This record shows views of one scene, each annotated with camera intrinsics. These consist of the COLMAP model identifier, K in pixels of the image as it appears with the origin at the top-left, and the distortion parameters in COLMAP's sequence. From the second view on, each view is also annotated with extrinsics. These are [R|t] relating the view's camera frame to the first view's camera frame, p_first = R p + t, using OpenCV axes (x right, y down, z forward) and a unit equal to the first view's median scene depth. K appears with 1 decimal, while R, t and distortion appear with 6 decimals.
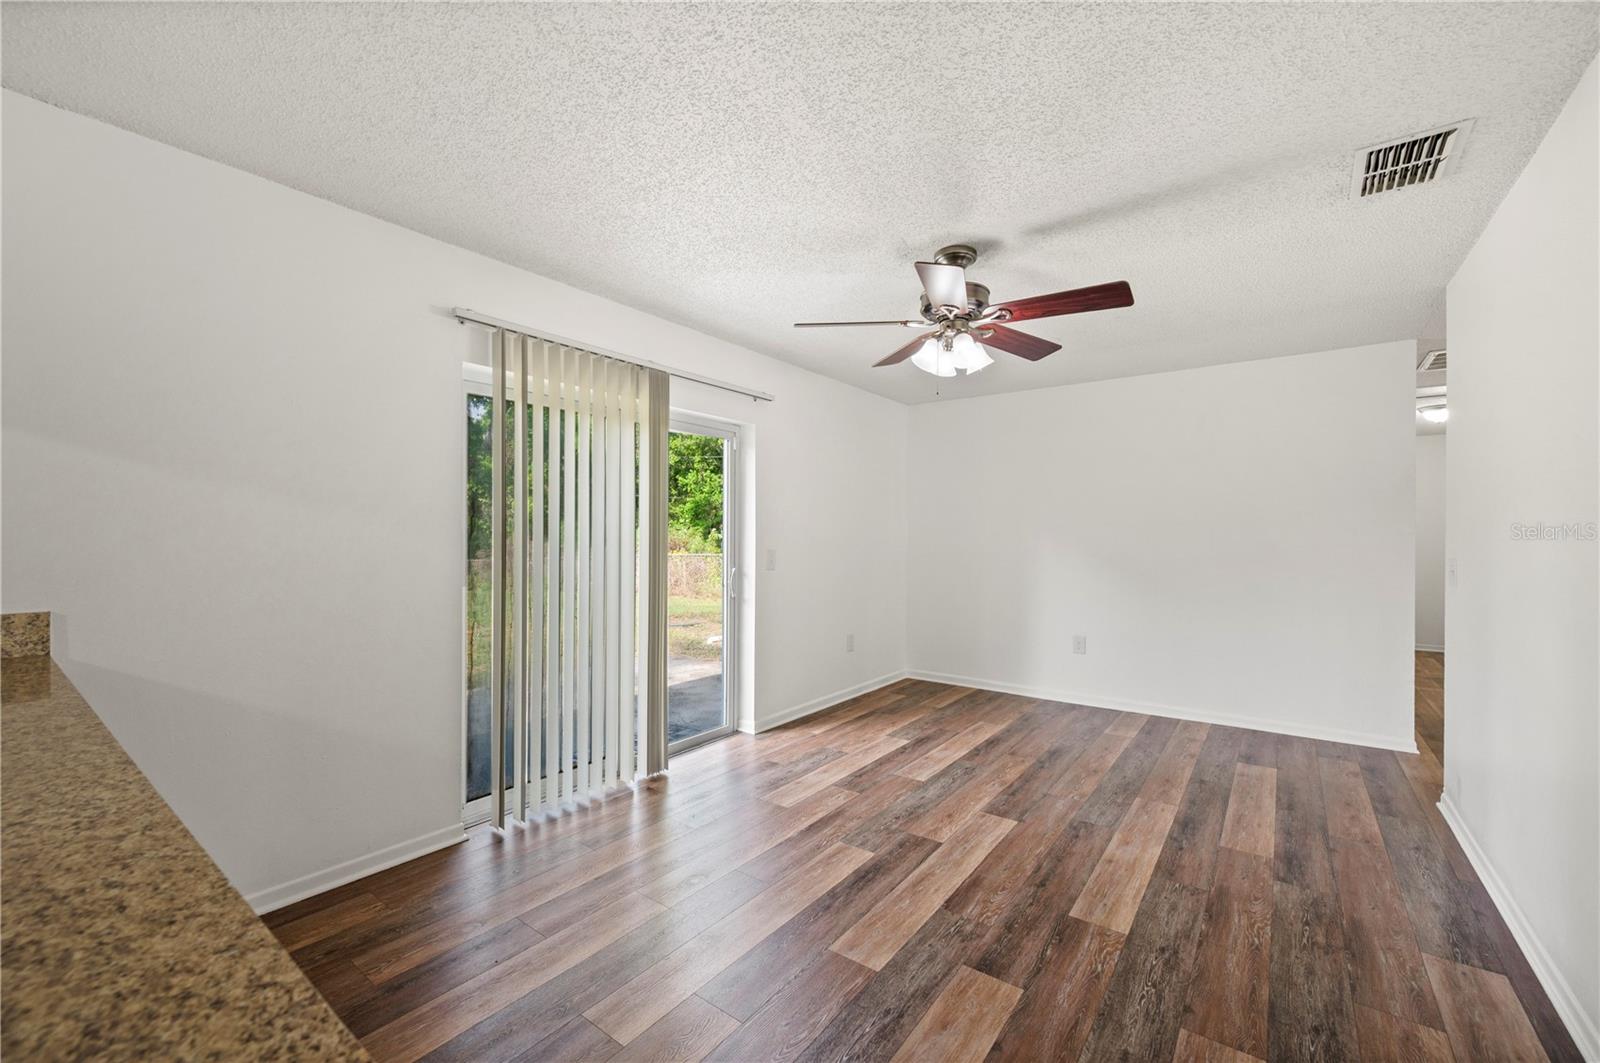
lens RADIAL K [[639.0, 0, 811.4], [0, 639.0, 540.7], [0, 0, 1]] dist [-0.000273, 0.000307]
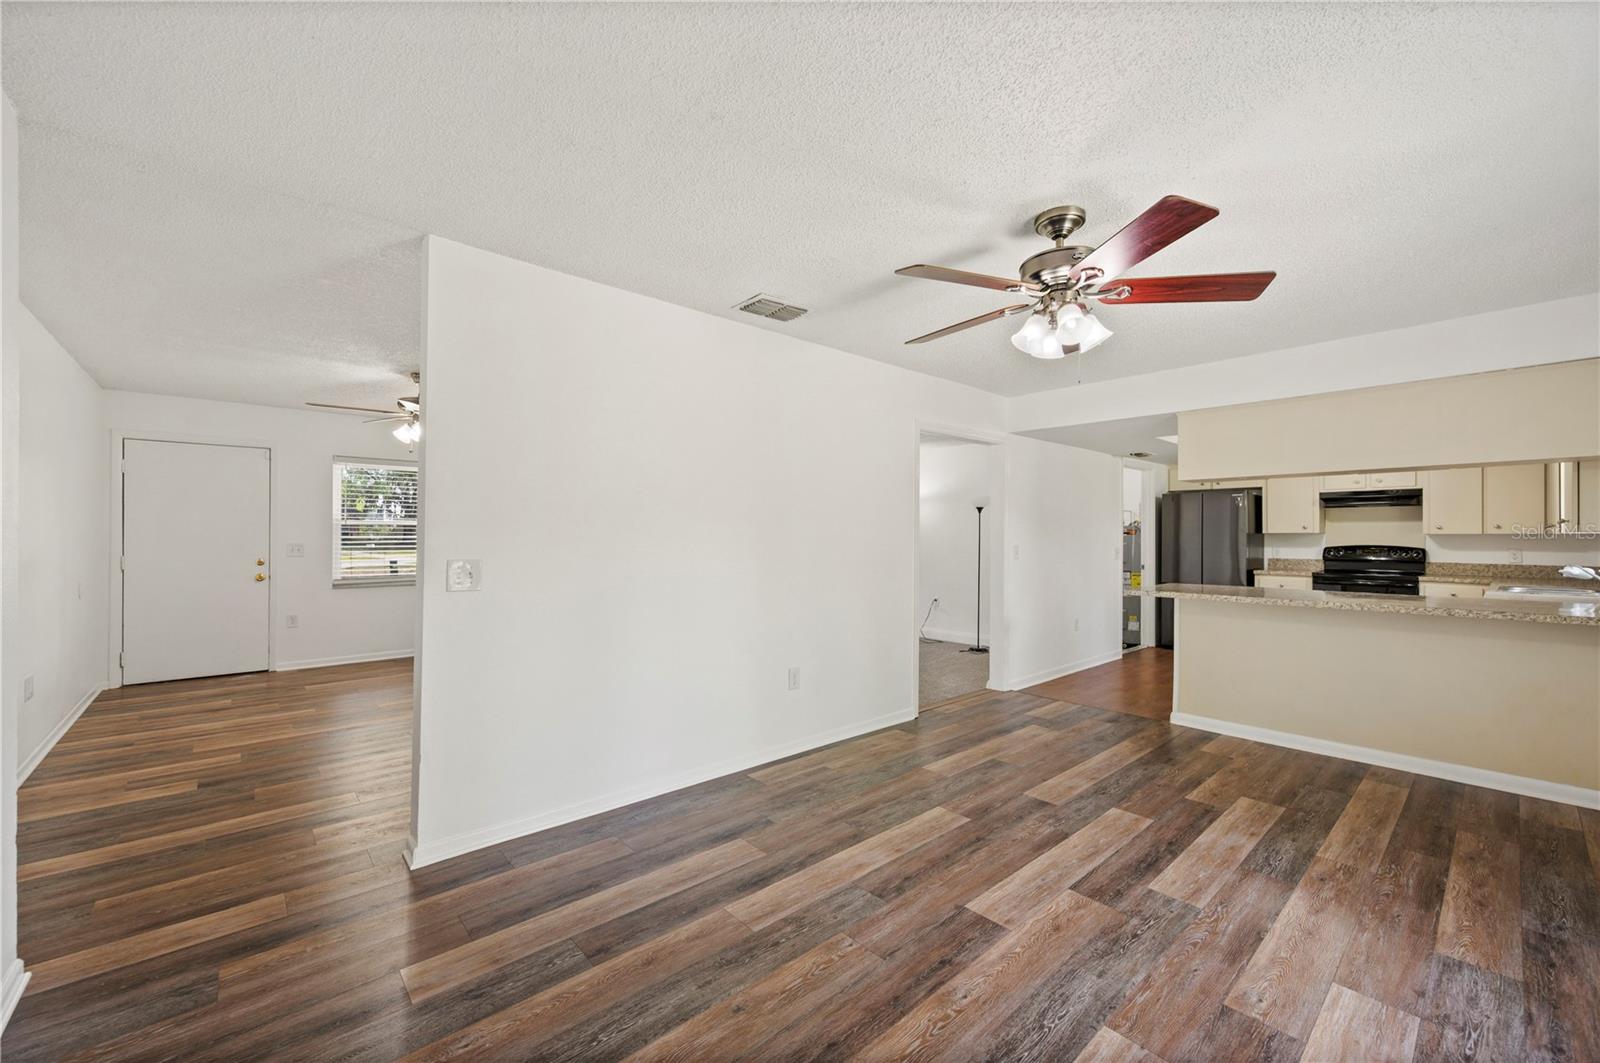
lens RADIAL K [[639.0, 0, 794.5], [0, 639.0, 540.6], [0, 0, 1]] dist [-0.000273, 0.000307]
pose [[-0.976543, -0.008663, 0.215146, 0.398795], [-0.005759, 0.999884, 0.014118, -0.019079], [-0.215244, 0.012548, -0.976480, 1.983845]]
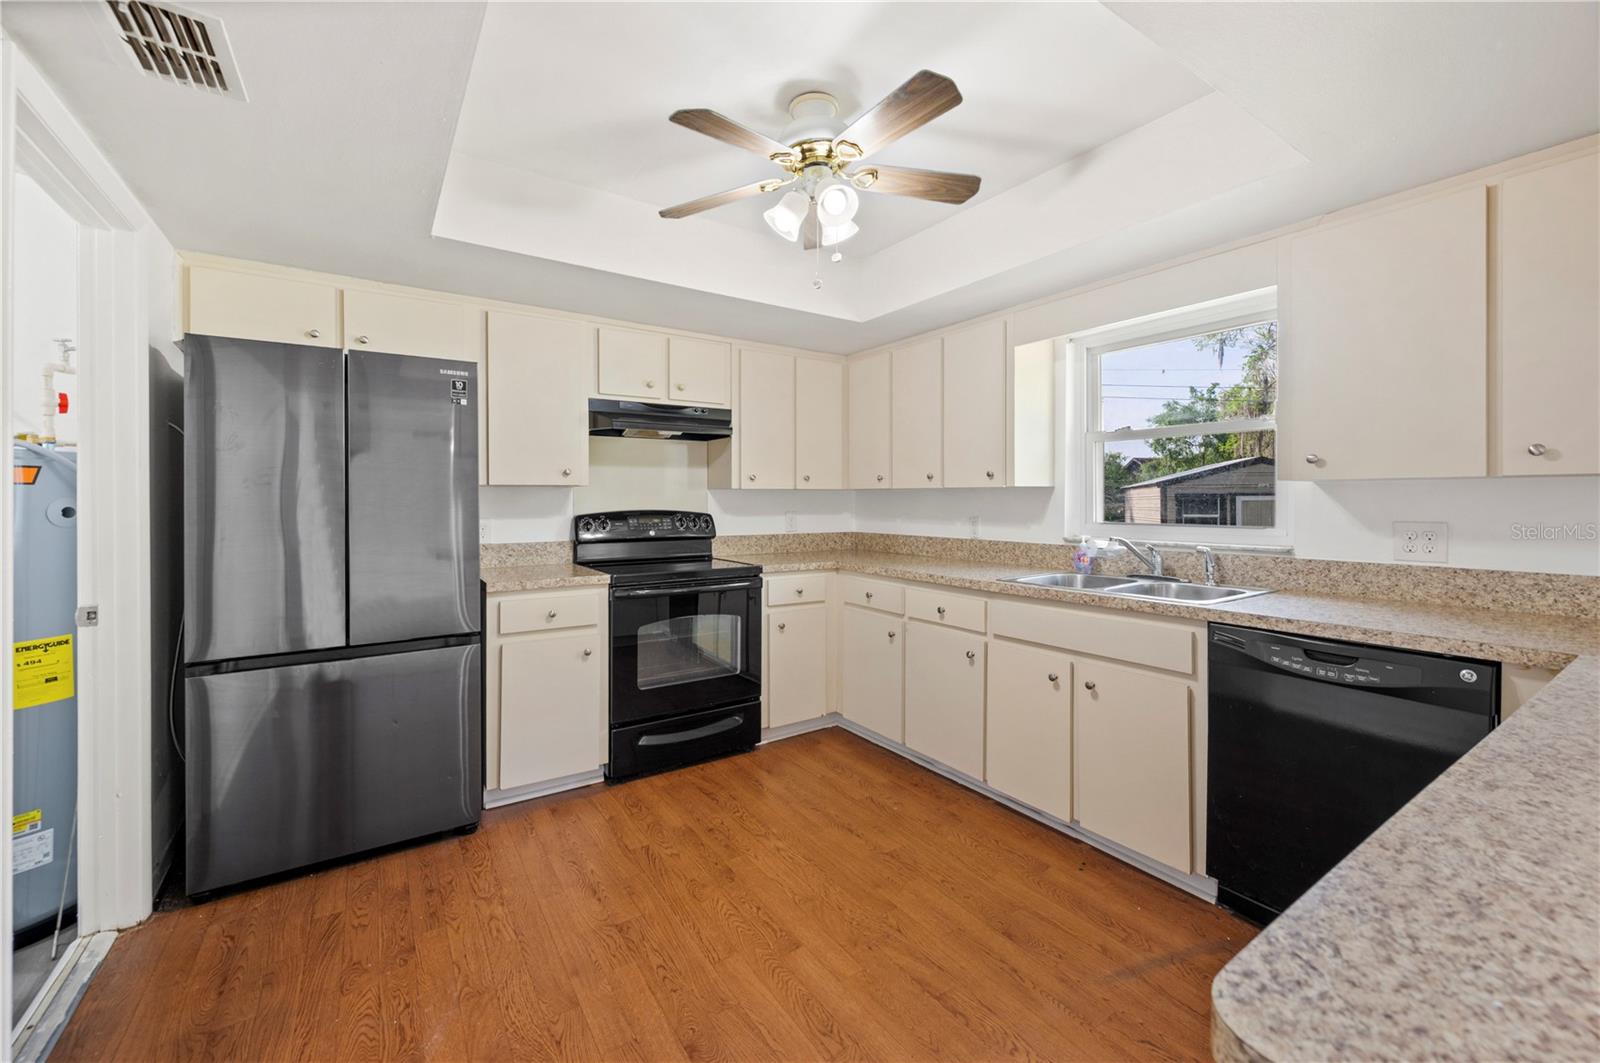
lens RADIAL K [[639.0, 0, 795.5], [0, 639.0, 504.1], [0, 0, 1]] dist [-0.000273, 0.000307]
pose [[-0.334084, 0.002265, -0.942540, -0.109704], [-0.004727, 0.999981, 0.004078, 0.002184], [0.942531, 0.005818, -0.334067, -0.170209]]
